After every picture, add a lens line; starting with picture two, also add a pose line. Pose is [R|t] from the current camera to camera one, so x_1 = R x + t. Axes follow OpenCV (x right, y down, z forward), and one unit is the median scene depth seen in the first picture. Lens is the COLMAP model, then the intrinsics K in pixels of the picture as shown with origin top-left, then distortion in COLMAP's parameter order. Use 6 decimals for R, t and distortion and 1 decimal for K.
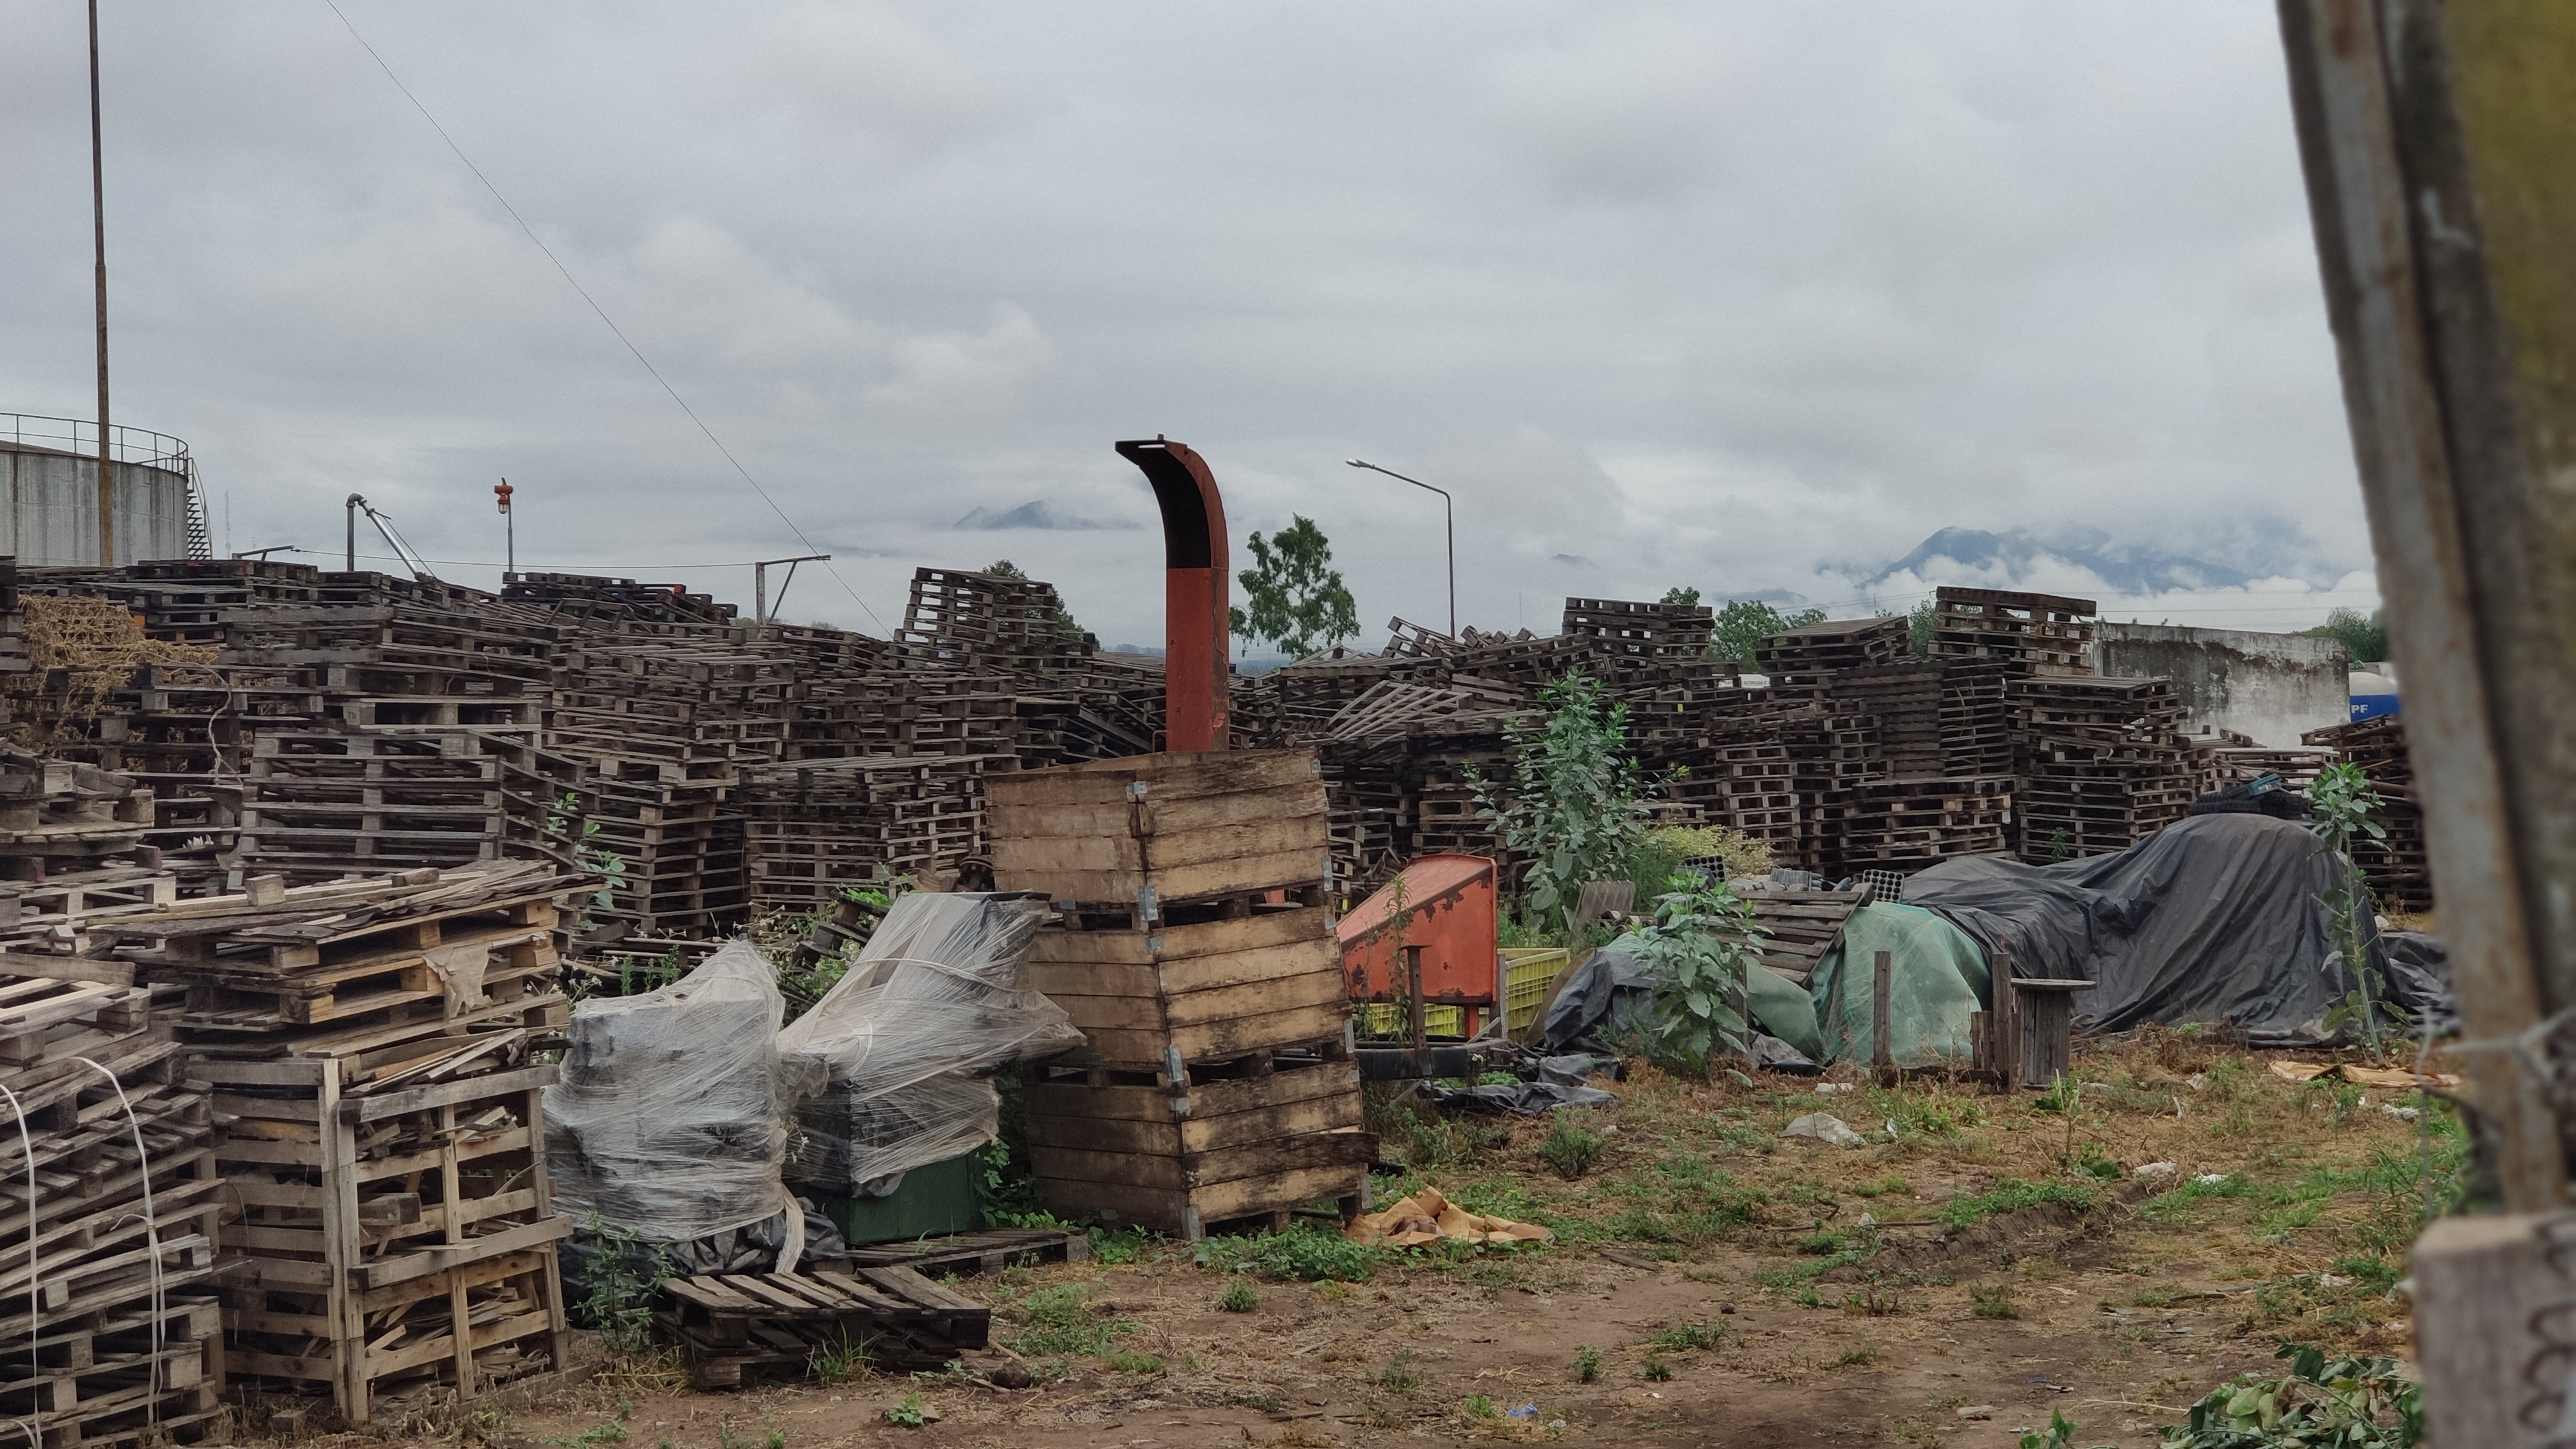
lens RADIAL K [[4056.1, 0, 1288.0], [0, 4056.1, 724.5], [0, 0, 1]] dist [-0.064756, 1.491387]
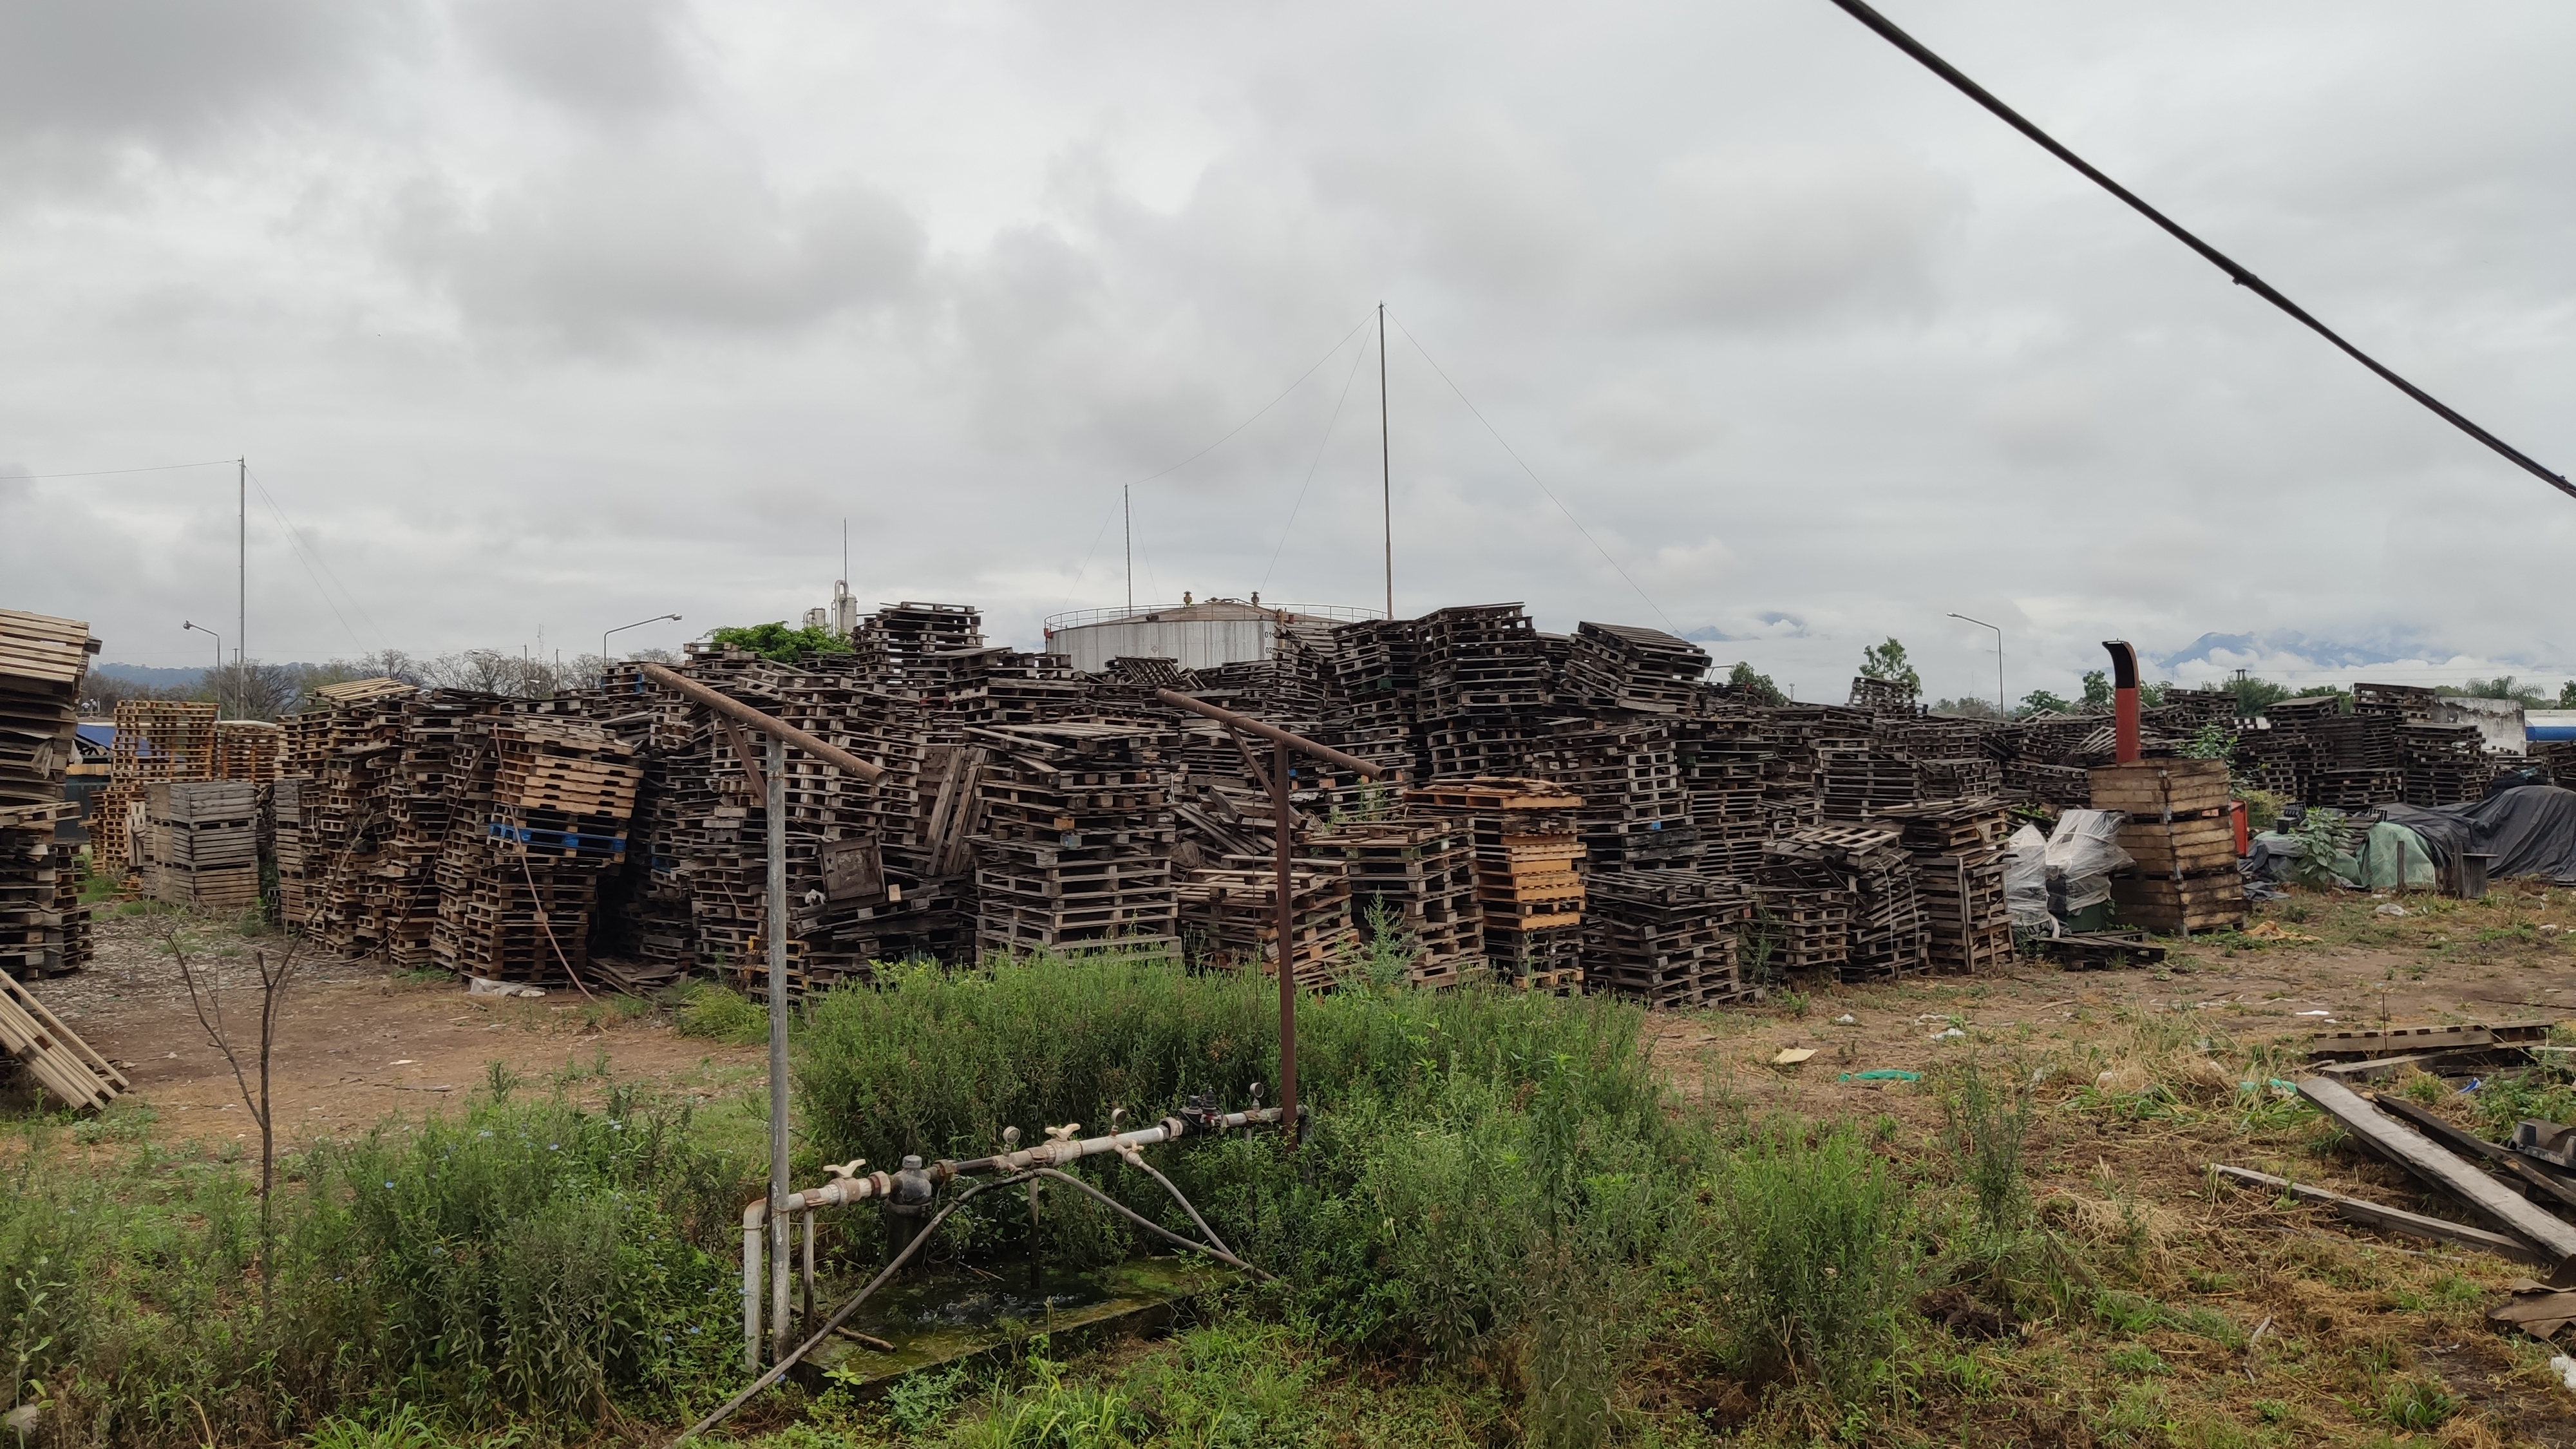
lens RADIAL K [[1991.8, 0, 1214.3], [0, 1991.8, 721.8], [0, 0, 1]] dist [0.017099, -0.061558]
pose [[0.954961, -0.002260, -0.296723, -0.251829], [-0.000351, 0.999962, -0.008746, -0.006734], [0.296732, 0.008456, 0.954923, -0.494220]]
